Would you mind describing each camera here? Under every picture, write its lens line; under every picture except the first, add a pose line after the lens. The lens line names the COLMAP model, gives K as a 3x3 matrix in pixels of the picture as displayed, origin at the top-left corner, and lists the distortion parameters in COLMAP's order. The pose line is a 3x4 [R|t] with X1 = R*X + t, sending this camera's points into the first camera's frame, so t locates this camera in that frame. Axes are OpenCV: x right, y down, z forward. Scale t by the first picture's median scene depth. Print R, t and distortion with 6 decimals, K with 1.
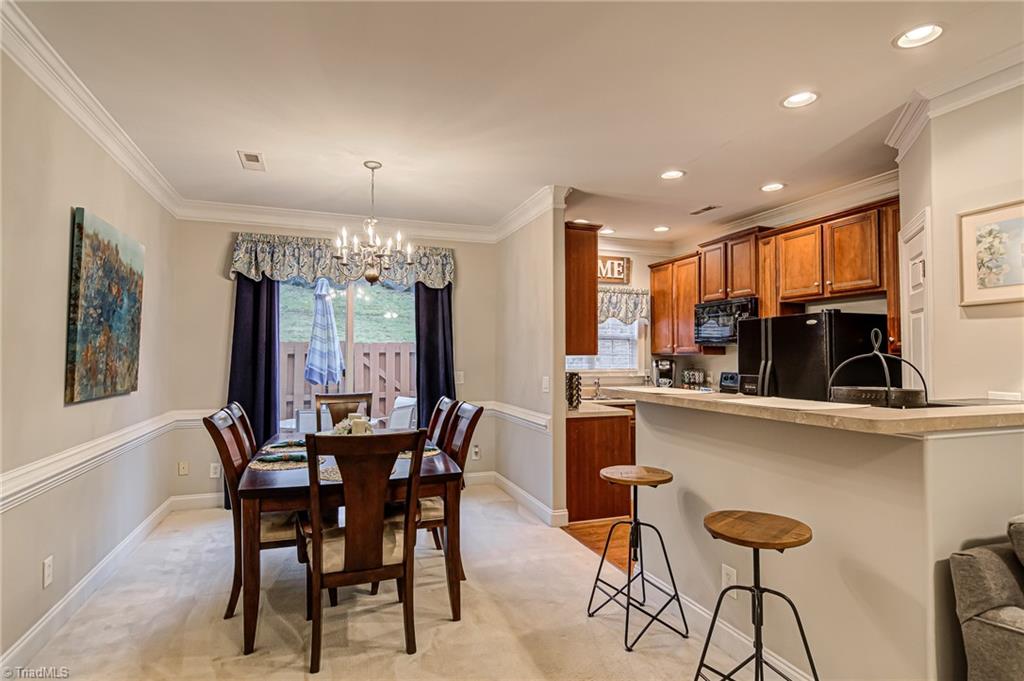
lens RADIAL K [[537.4, 0, 512.0], [0, 537.4, 340.5], [0, 0, 1]] dist [0.001564, -0.000449]
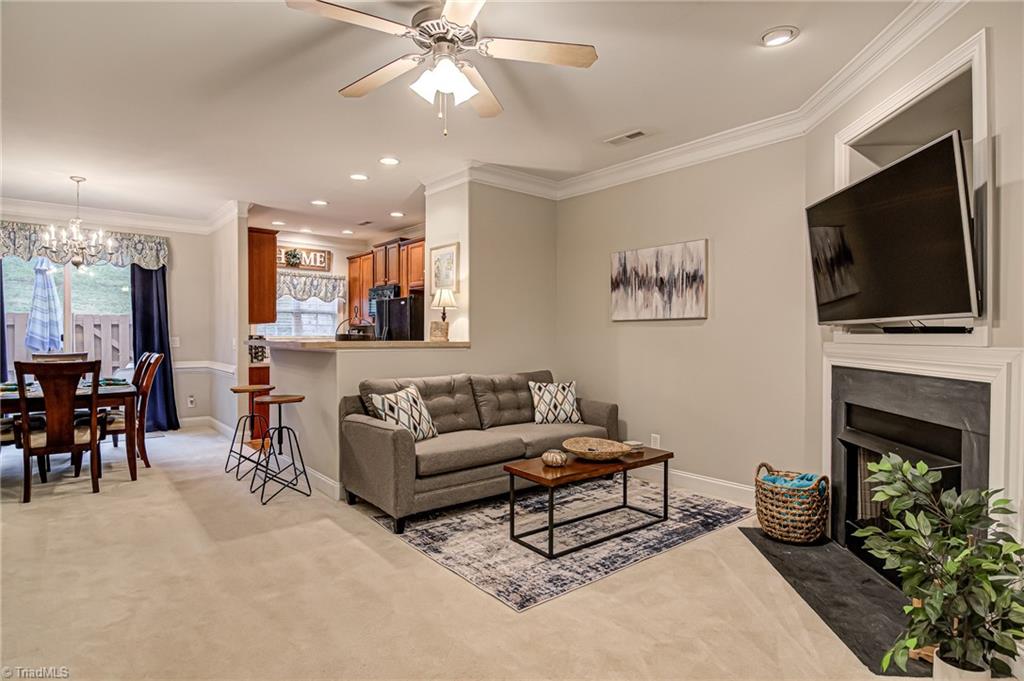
lens RADIAL K [[538.9, 0, 512.0], [0, 538.9, 340.5], [0, 0, 1]] dist [0.004234, -0.020743]
pose [[0.935927, -0.002975, 0.352182, 0.224982], [-0.010888, 0.999242, 0.037375, 0.012422], [-0.352026, -0.038815, 0.935185, -0.510298]]
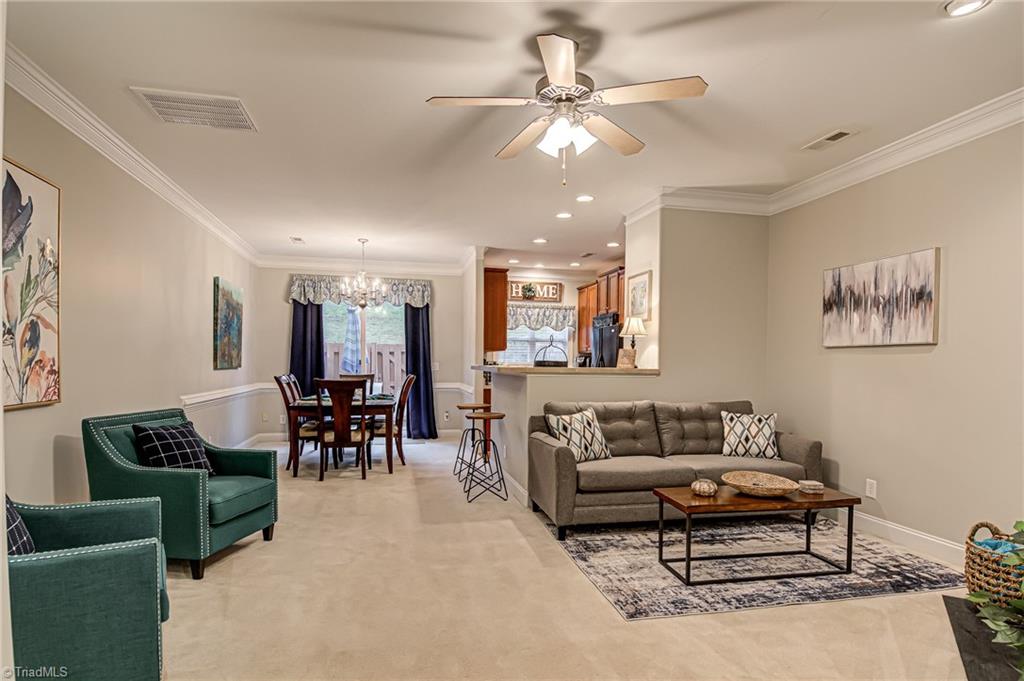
lens RADIAL K [[553.1, 0, 514.4], [0, 553.1, 375.0], [0, 0, 1]] dist [0.002550, -0.022064]
pose [[0.993242, 0.010003, -0.115631, 0.350604], [-0.003740, 0.998521, 0.054247, 0.009460], [0.116003, -0.053447, 0.991810, -0.596640]]
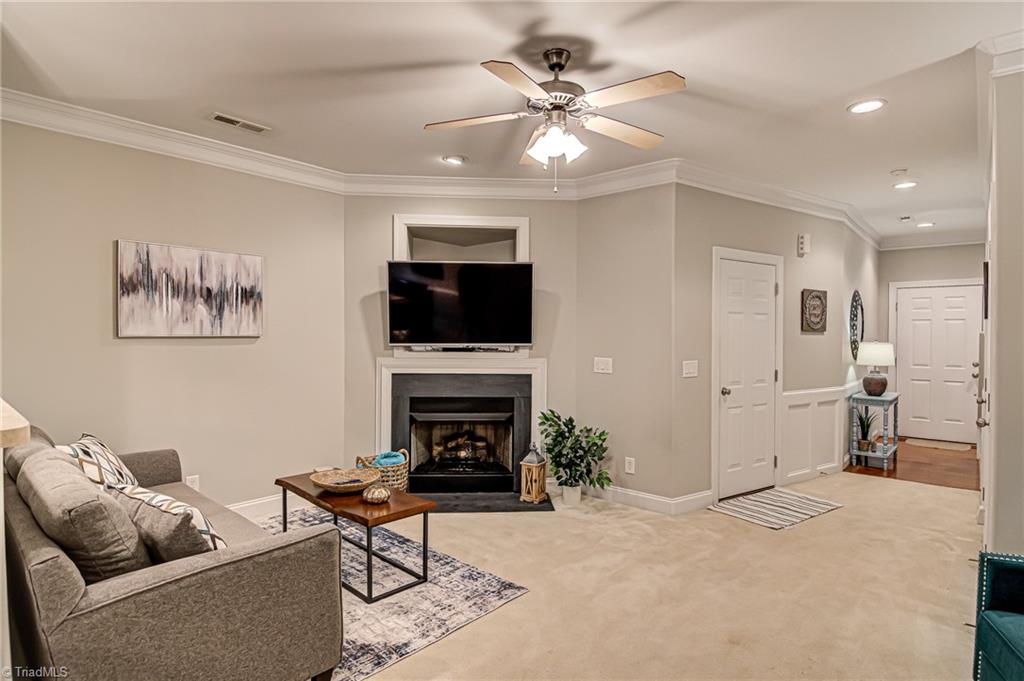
lens RADIAL K [[538.9, 0, 512.0], [0, 538.9, 340.5], [0, 0, 1]] dist [0.004234, -0.020743]
pose [[-0.488873, -0.014998, 0.872226, -0.105791], [-0.035018, 0.999384, -0.002443, -0.000128], [-0.871652, -0.031738, -0.489097, 0.248336]]
